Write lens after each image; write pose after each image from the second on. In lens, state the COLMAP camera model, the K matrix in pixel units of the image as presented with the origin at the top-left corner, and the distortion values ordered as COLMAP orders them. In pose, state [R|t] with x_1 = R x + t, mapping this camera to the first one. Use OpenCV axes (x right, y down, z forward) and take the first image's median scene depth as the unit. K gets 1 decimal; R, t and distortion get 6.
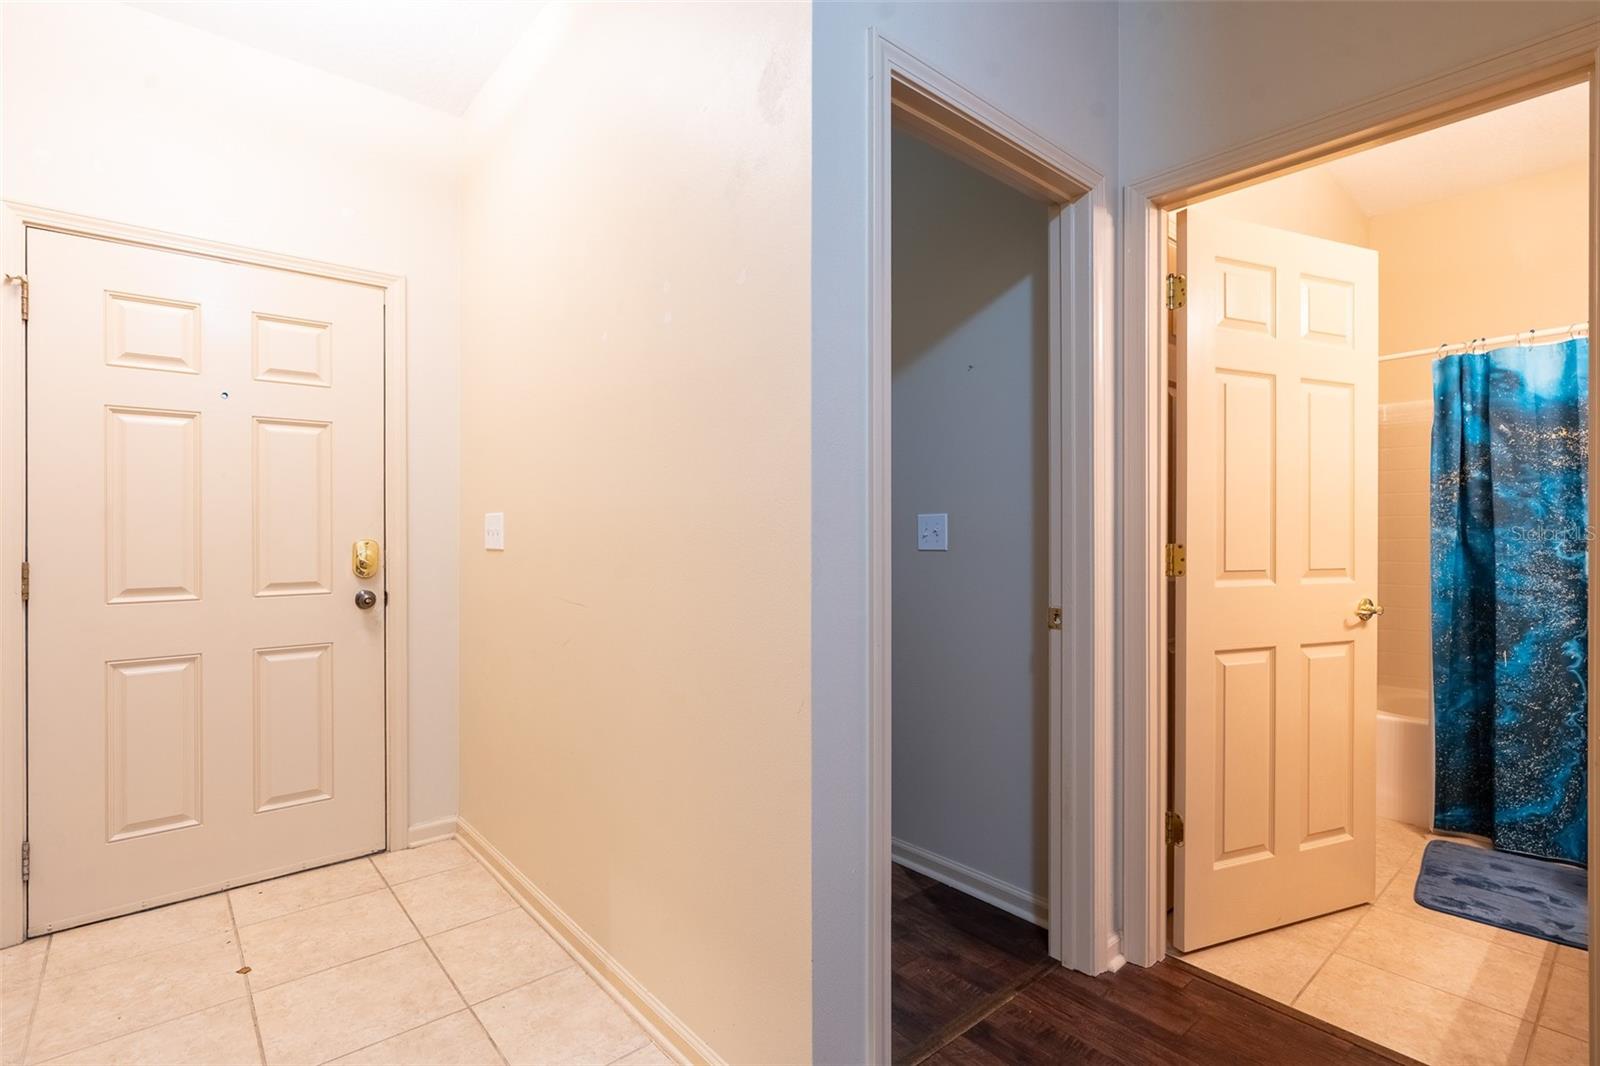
lens RADIAL K [[739.4, 0, 791.1], [0, 739.4, 537.2], [0, 0, 1]] dist [-0.006177, 0.001892]
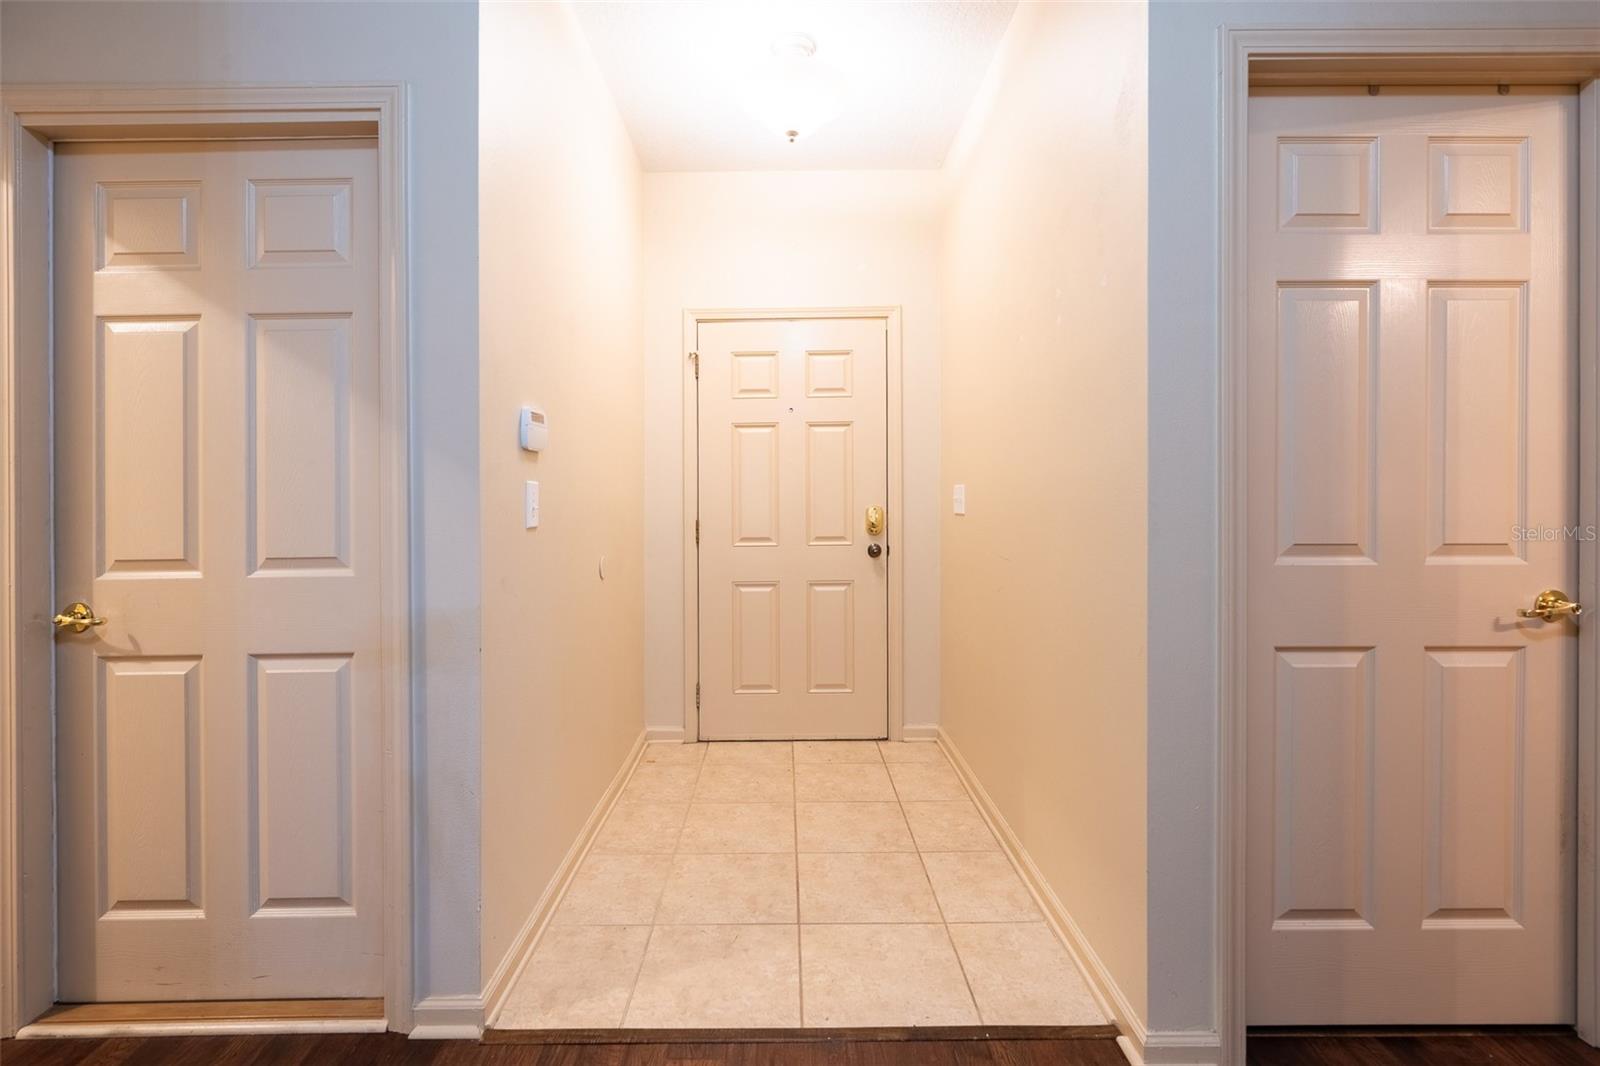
lens RADIAL K [[739.4, 0, 813.3], [0, 739.4, 504.1], [0, 0, 1]] dist [-0.006177, 0.001892]
pose [[0.774883, -0.002465, -0.632100, 0.800893], [0.002736, 0.999996, -0.000546, -0.002420], [0.632098, -0.001306, 0.774887, -0.501613]]
